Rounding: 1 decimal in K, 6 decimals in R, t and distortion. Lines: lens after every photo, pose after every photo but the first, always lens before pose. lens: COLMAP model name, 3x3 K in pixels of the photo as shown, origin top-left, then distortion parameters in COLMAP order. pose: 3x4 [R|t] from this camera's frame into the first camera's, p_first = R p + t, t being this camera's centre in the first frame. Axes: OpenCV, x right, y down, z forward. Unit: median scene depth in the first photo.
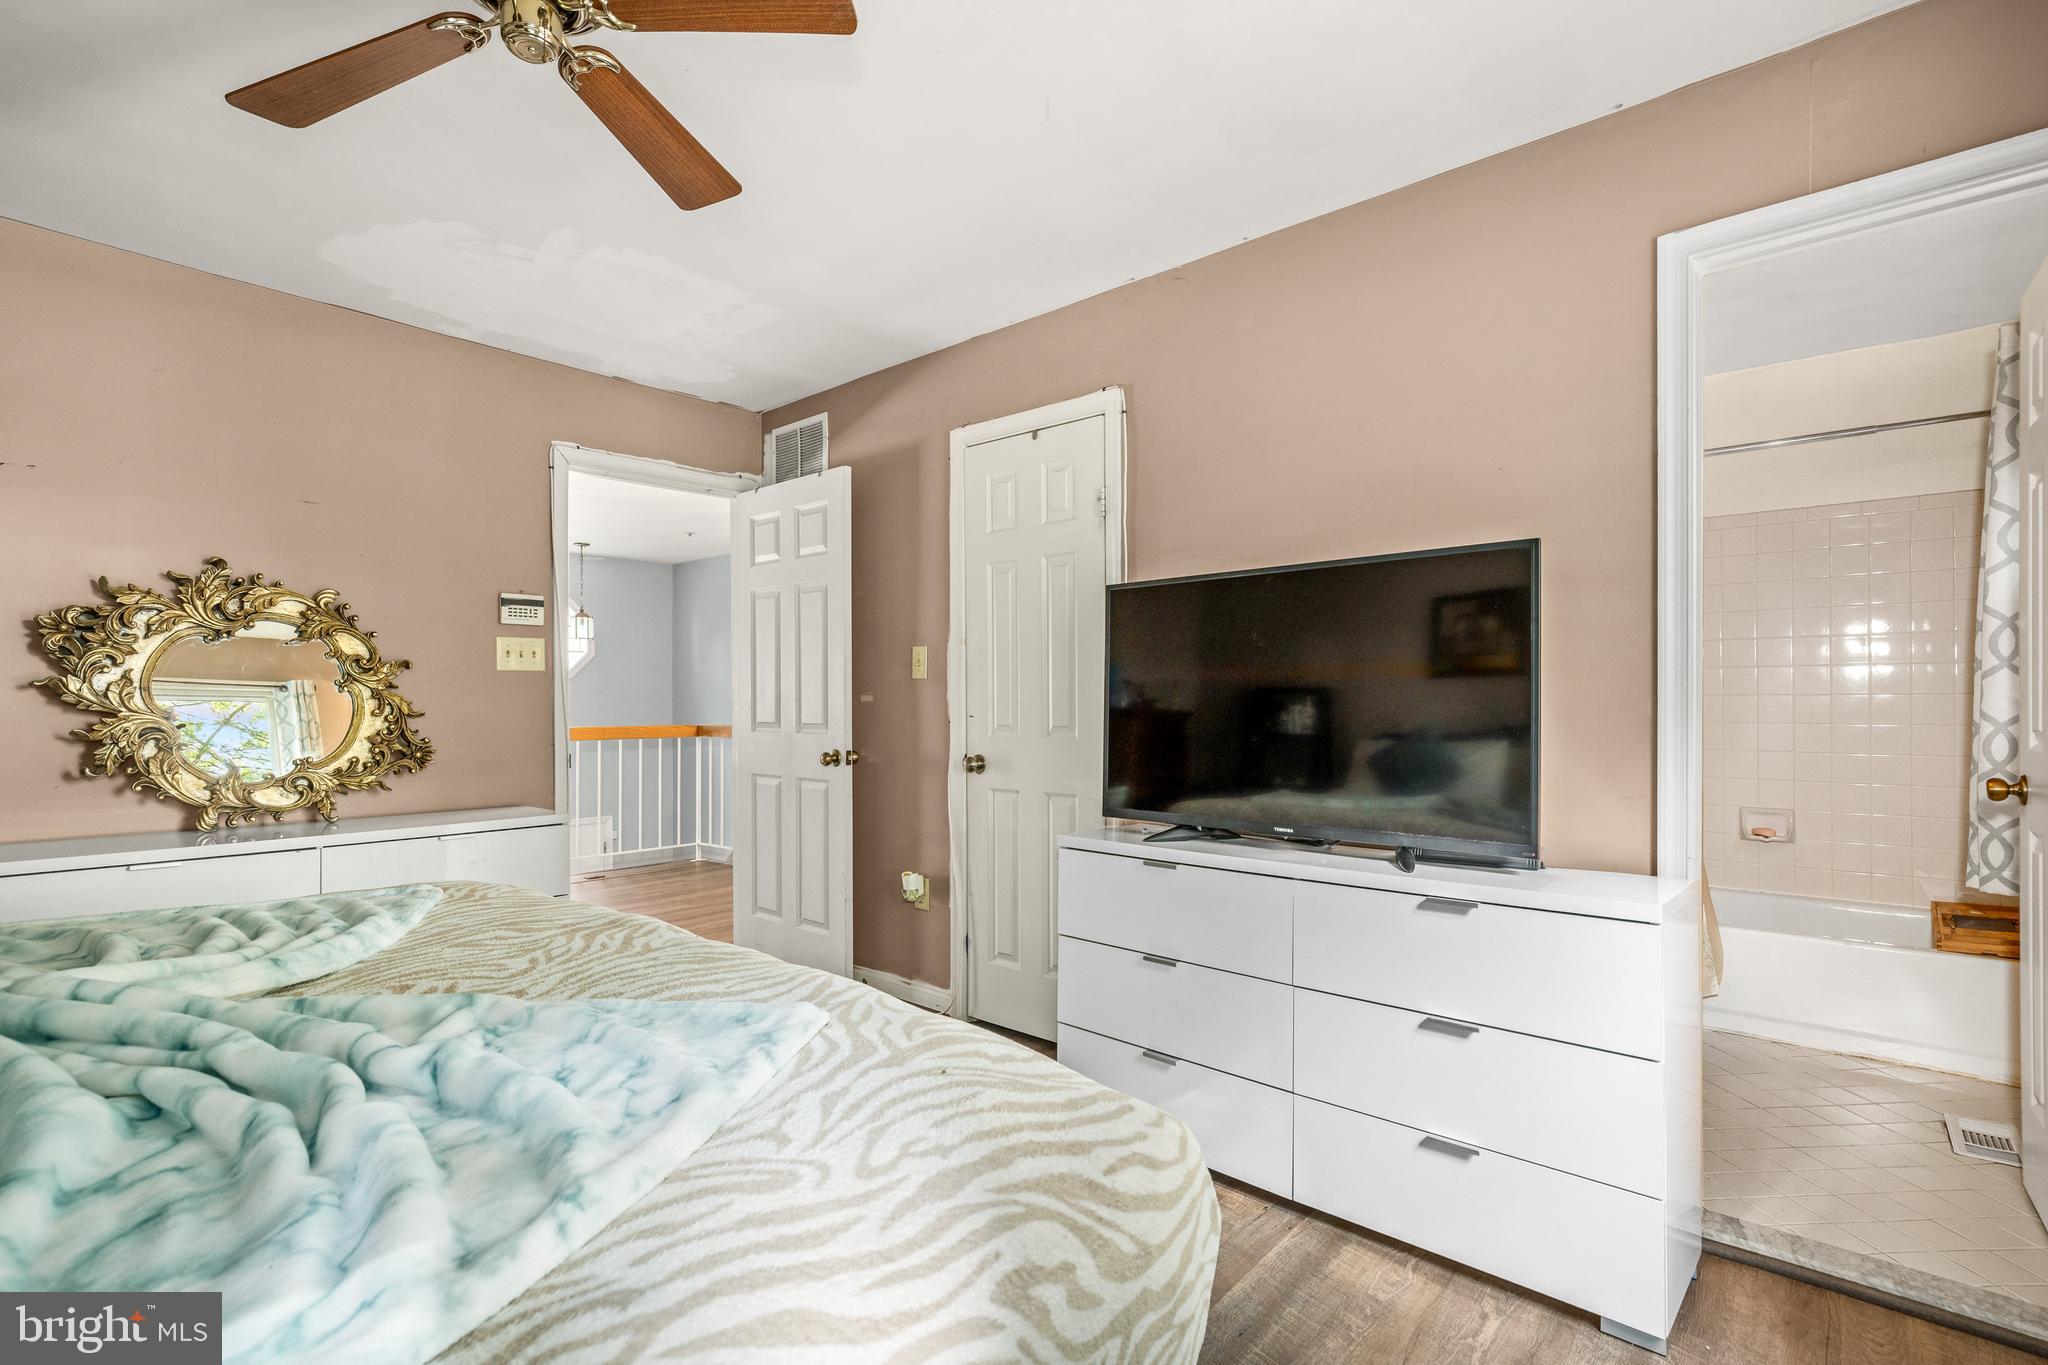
lens RADIAL K [[930.0, 0, 1023.9], [0, 930.0, 691.8], [0, 0, 1]] dist [-0.017896, 0.005756]
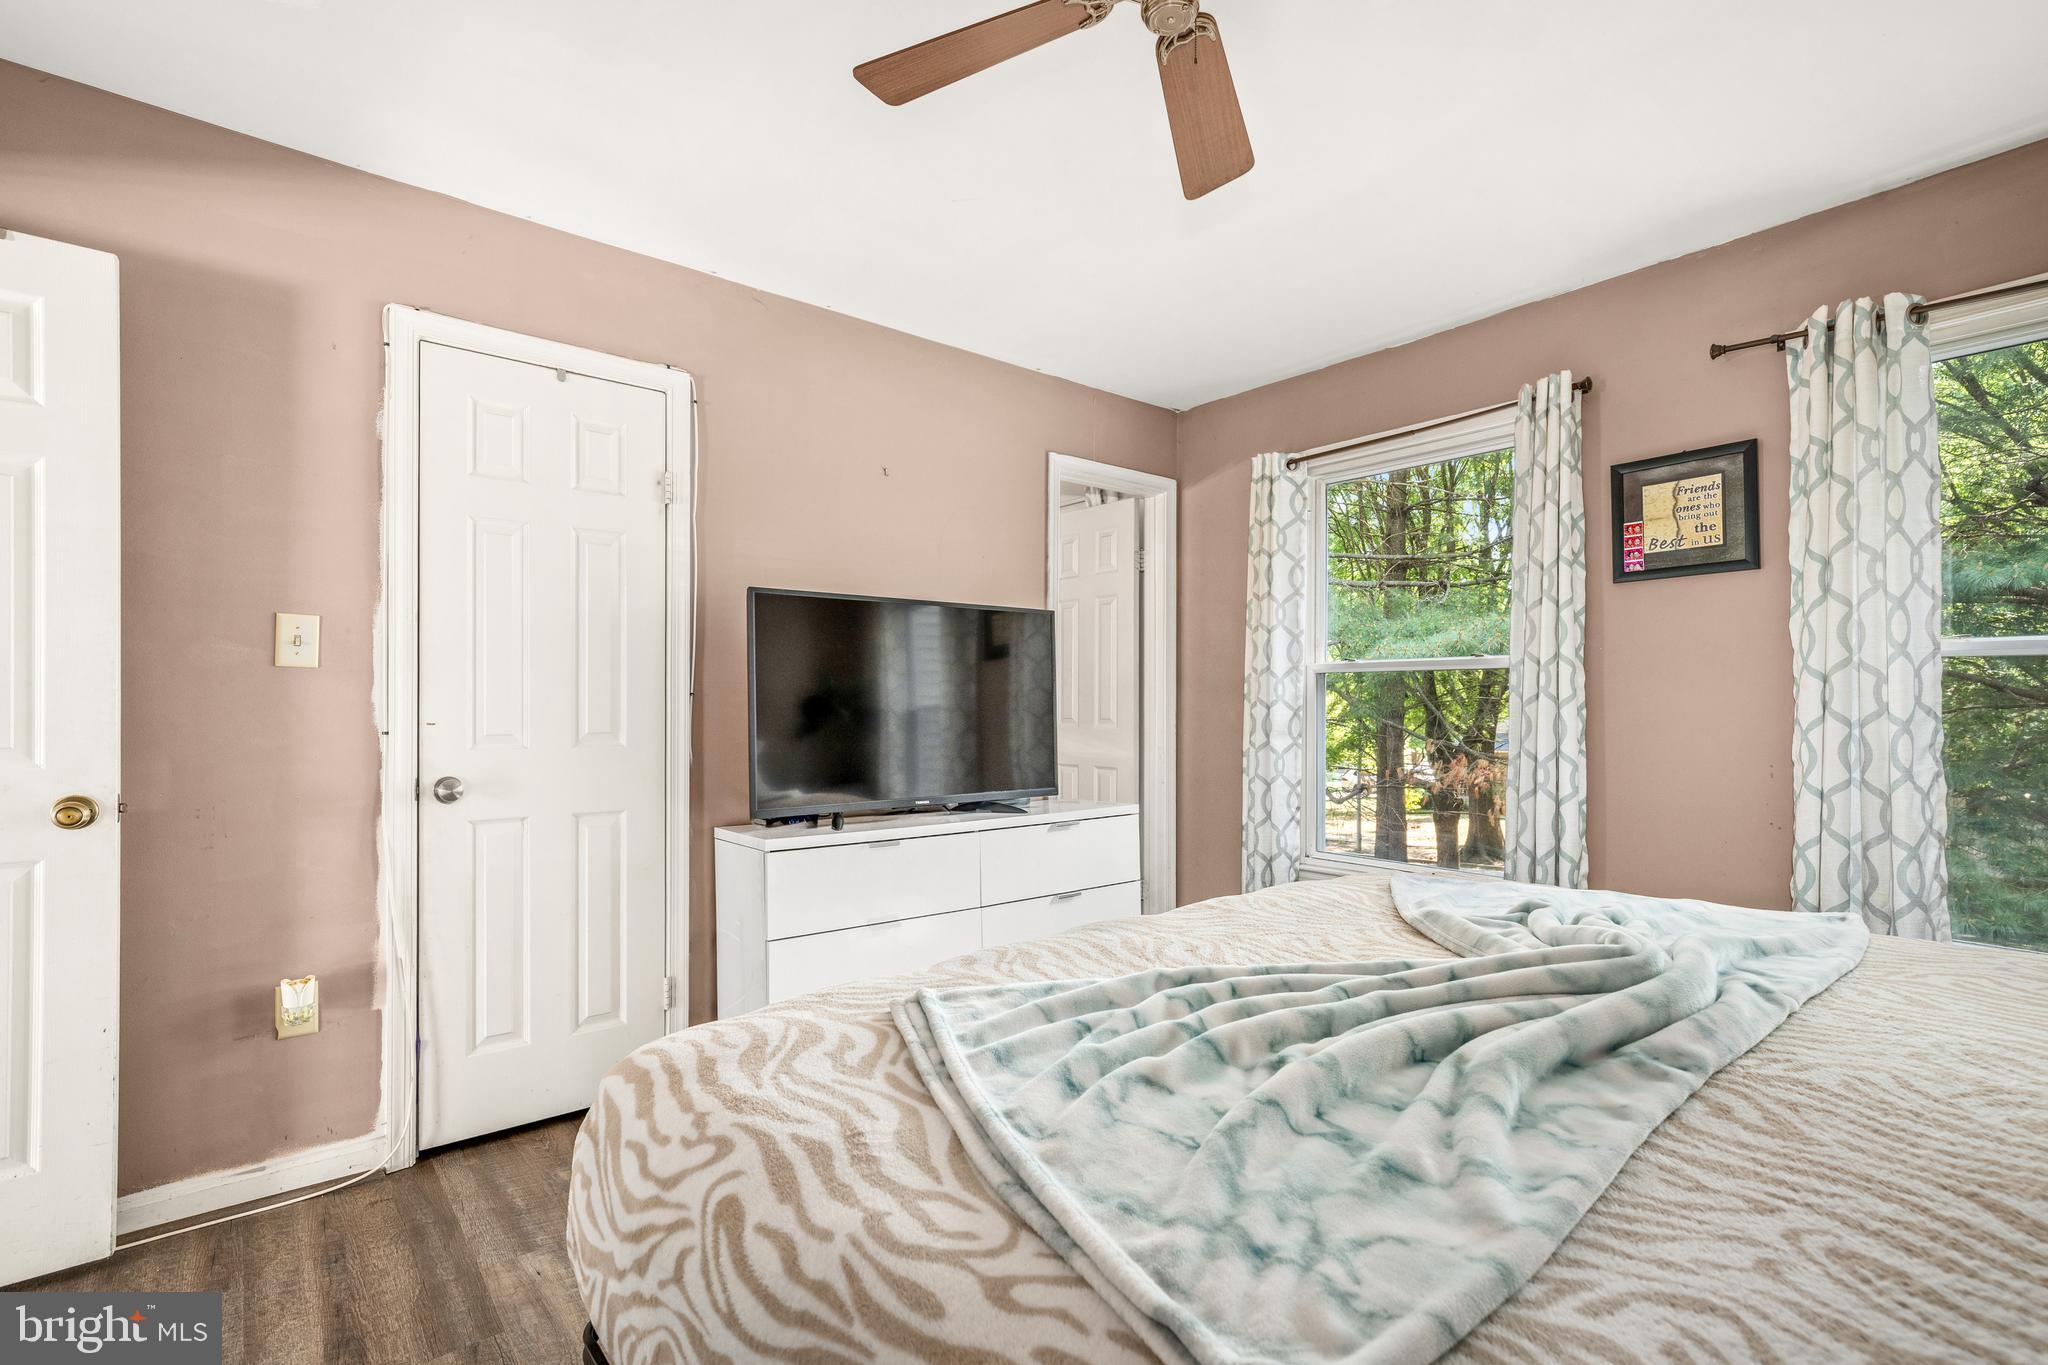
lens RADIAL K [[930.0, 0, 1030.8], [0, 930.0, 702.5], [0, 0, 1]] dist [-0.017896, 0.005756]
pose [[0.161622, 0.009742, 0.986805, -0.657967], [-0.004233, 0.999949, -0.009178, 0.013945], [-0.986844, -0.002694, 0.161655, 0.424282]]
